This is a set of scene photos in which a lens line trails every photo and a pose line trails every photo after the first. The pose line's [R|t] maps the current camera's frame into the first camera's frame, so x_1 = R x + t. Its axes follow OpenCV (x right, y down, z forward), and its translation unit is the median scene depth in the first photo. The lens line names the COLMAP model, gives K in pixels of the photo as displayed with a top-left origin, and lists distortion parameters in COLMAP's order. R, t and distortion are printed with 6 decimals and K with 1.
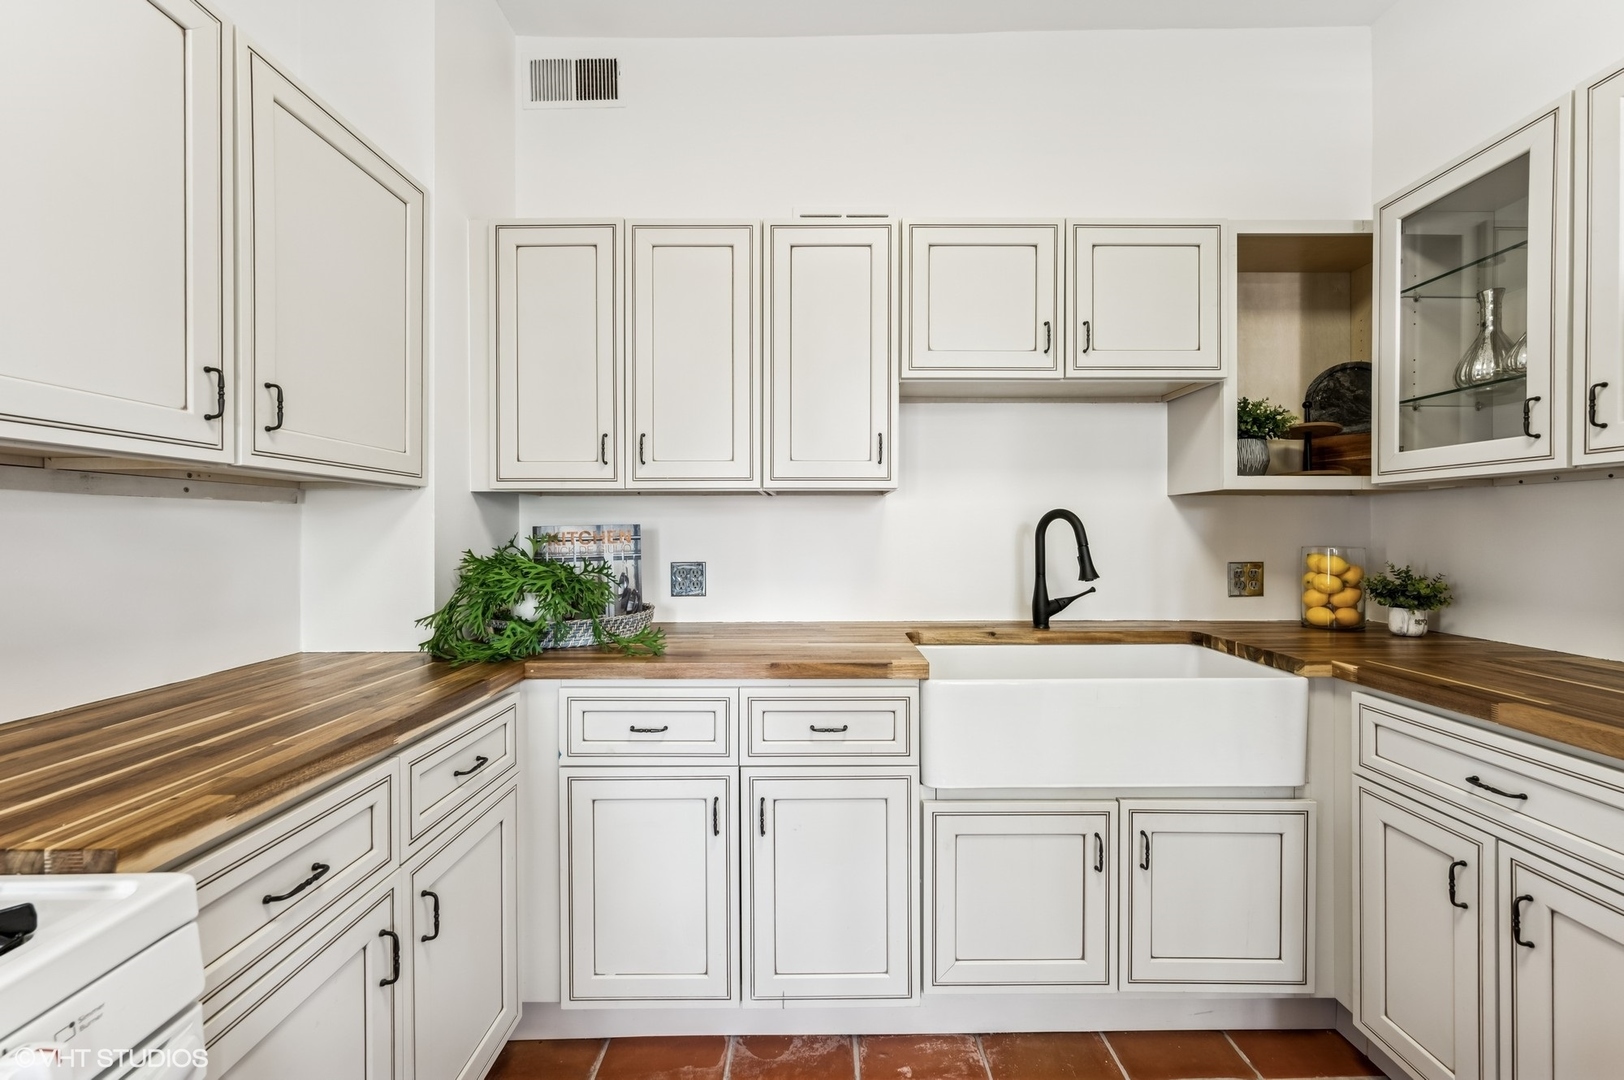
lens RADIAL K [[641.4, 0, 811.6], [0, 641.4, 531.0], [0, 0, 1]] dist [-0.002153, 0.000563]
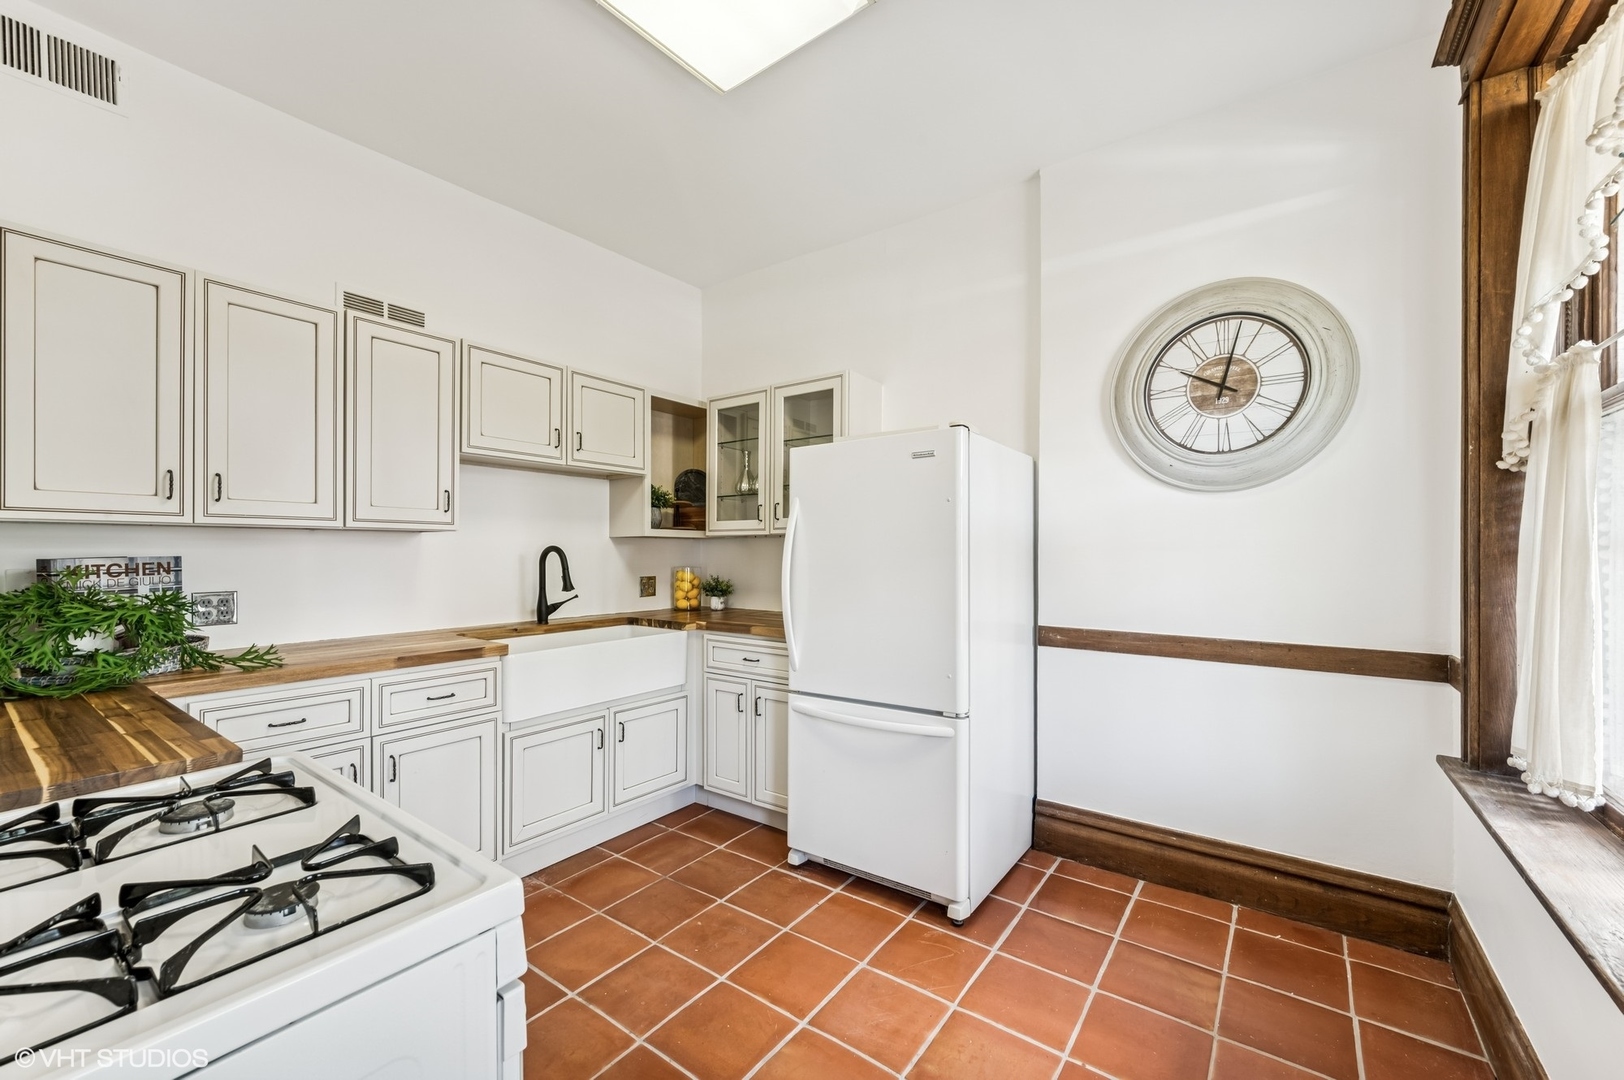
lens RADIAL K [[641.4, 0, 820.3], [0, 641.4, 553.1], [0, 0, 1]] dist [-0.002153, 0.000563]
pose [[0.583838, 0.000871, 0.811870, -0.543842], [-0.001418, 0.999999, -0.000053, -0.018171], [-0.811869, -0.001120, 0.583838, -0.461646]]
